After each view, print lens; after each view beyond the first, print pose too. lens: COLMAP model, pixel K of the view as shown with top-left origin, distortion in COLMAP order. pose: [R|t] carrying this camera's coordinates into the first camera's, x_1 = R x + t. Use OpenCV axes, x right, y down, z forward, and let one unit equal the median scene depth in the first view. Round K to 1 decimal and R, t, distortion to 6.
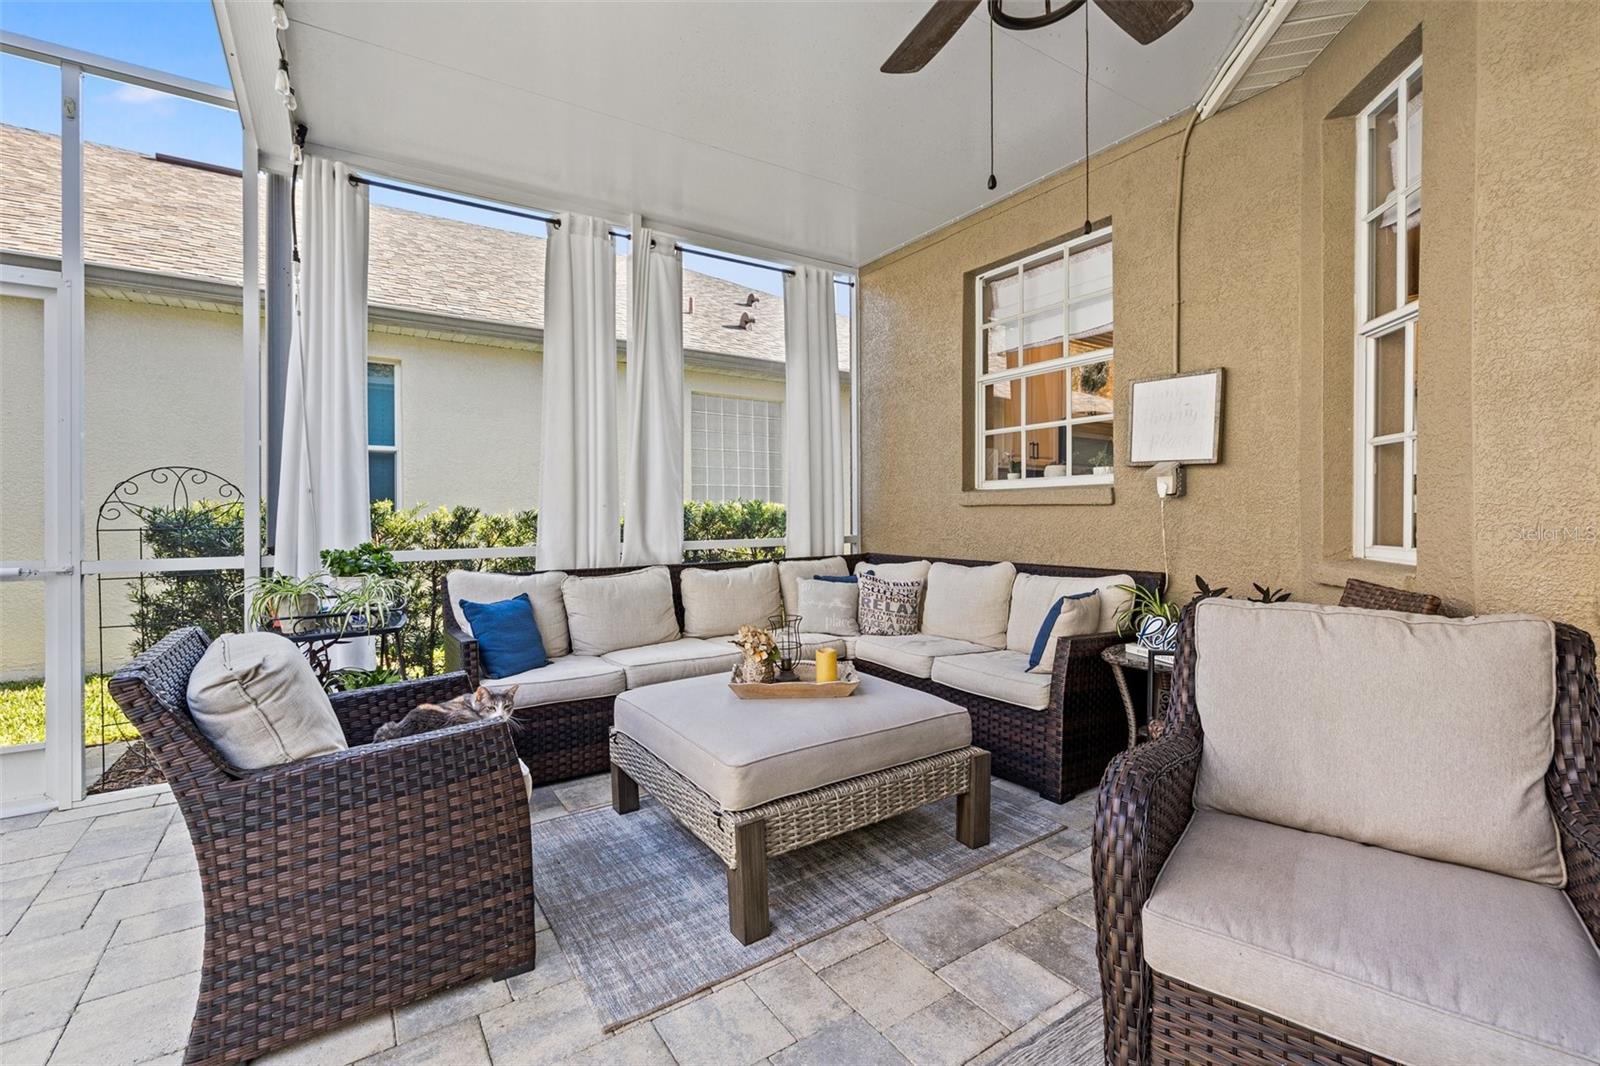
lens RADIAL K [[692.5, 0, 803.3], [0, 692.5, 522.3], [0, 0, 1]] dist [-0.001221, -0.000070]
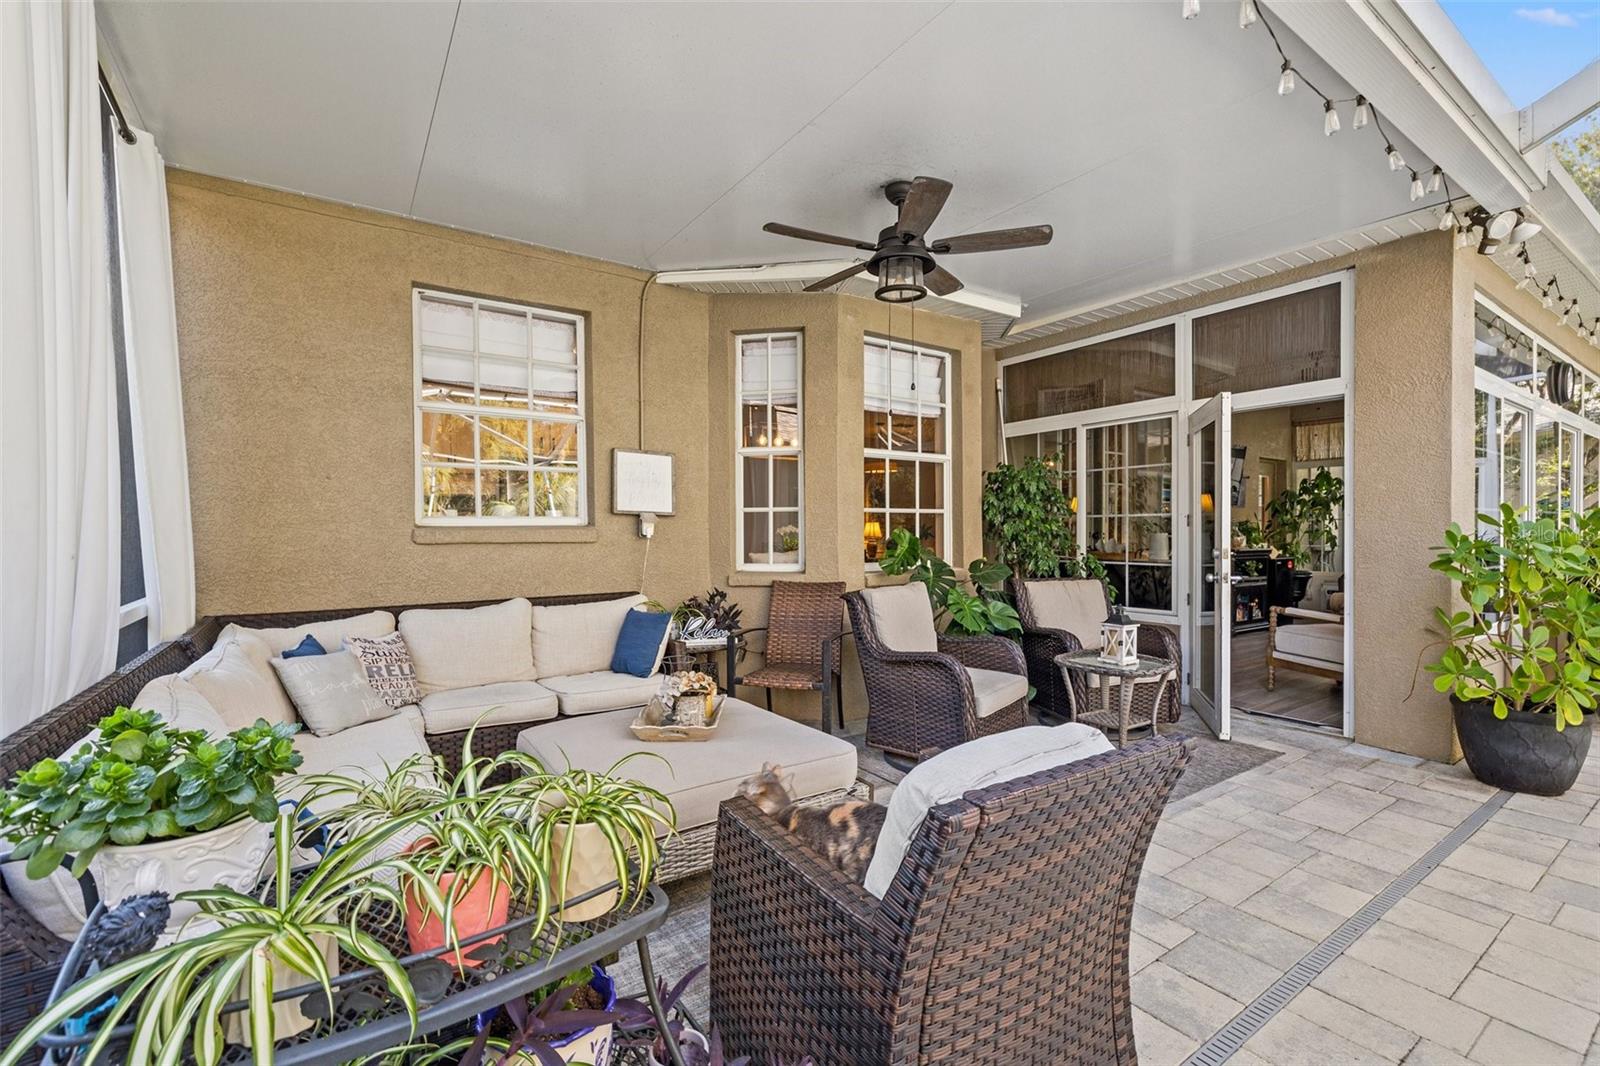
lens RADIAL K [[682.6, 0, 798.2], [0, 682.6, 540.4], [0, 0, 1]] dist [0.000713, 0.000137]
pose [[-0.000772, -0.009992, 0.999950, -0.737276], [0.016114, 0.999820, 0.010003, -0.033085], [-0.999870, 0.016121, -0.000611, 0.584294]]
